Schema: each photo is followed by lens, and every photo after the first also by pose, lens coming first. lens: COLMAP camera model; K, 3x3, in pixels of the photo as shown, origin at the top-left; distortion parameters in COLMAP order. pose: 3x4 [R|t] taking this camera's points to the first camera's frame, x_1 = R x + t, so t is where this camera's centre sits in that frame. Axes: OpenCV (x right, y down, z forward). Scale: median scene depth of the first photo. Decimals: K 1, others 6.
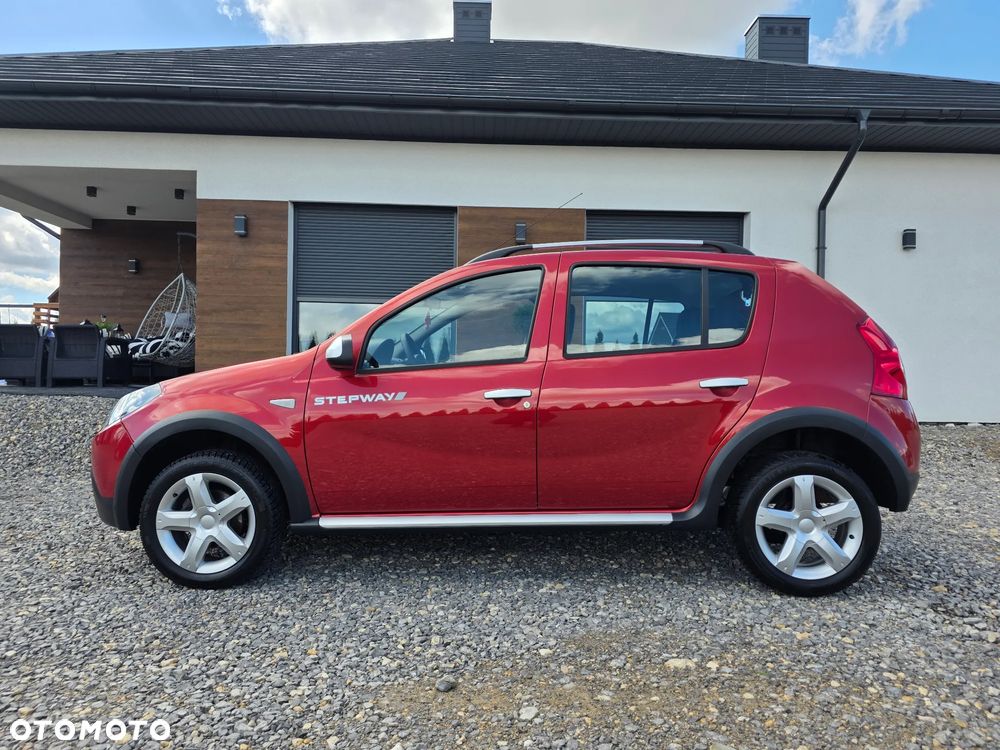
lens RADIAL K [[670.6, 0, 487.9], [0, 670.6, 376.5], [0, 0, 1]] dist [0.043902, -0.036257]
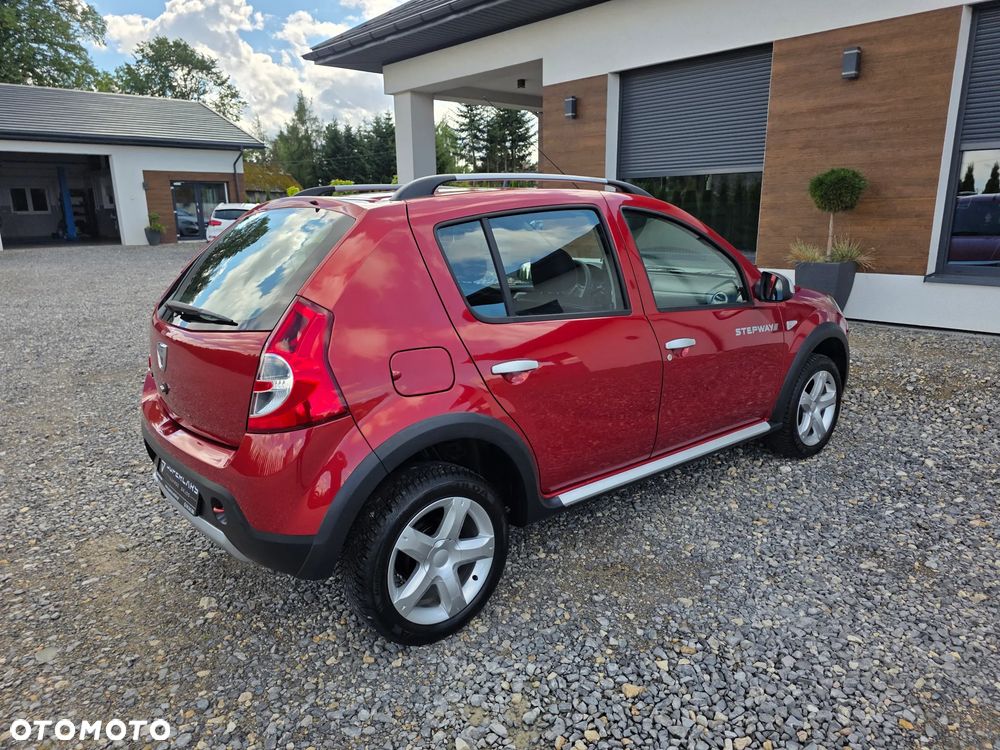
lens RADIAL K [[670.6, 0, 511.6], [0, 670.6, 371.2], [0, 0, 1]] dist [0.043902, -0.036257]
pose [[0.645435, 0.162226, -0.746389, 0.423278], [0.025589, 0.972044, 0.233400, -0.073560], [0.763387, -0.169744, 0.623240, 0.210937]]
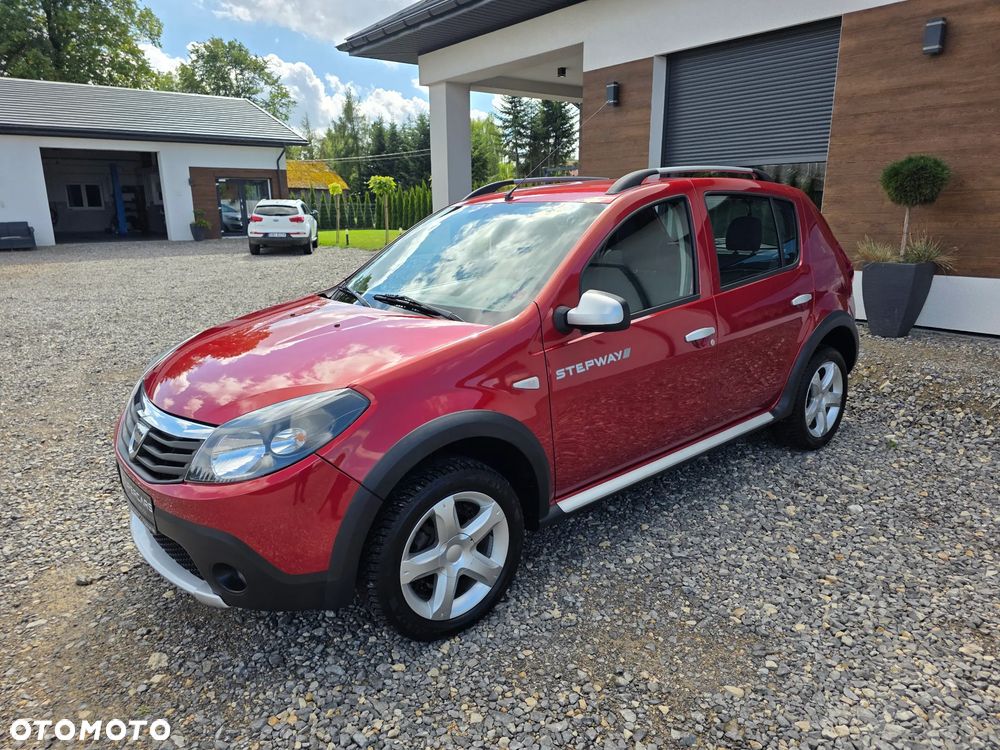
lens RADIAL K [[670.6, 0, 502.9], [0, 670.6, 371.4], [0, 0, 1]] dist [0.043902, -0.036257]
pose [[0.586597, 0.177162, -0.790264, 0.383303], [0.023747, 0.971599, 0.235440, -0.069195], [0.809531, -0.156874, 0.565730, 0.260294]]
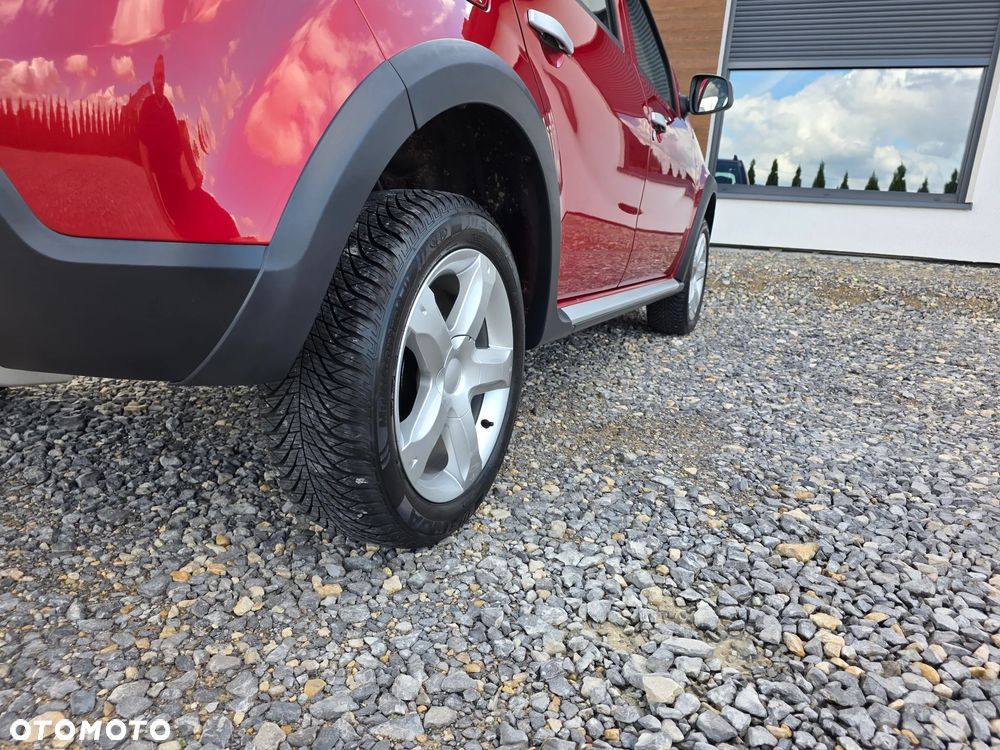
lens RADIAL K [[670.6, 0, 501.0], [0, 670.6, 386.3], [0, 0, 1]] dist [0.043902, -0.036257]
pose [[0.911376, 0.147174, -0.384361, 0.264192], [-0.048335, 0.965690, 0.255159, 0.037947], [0.408727, -0.213967, 0.887221, 0.227783]]
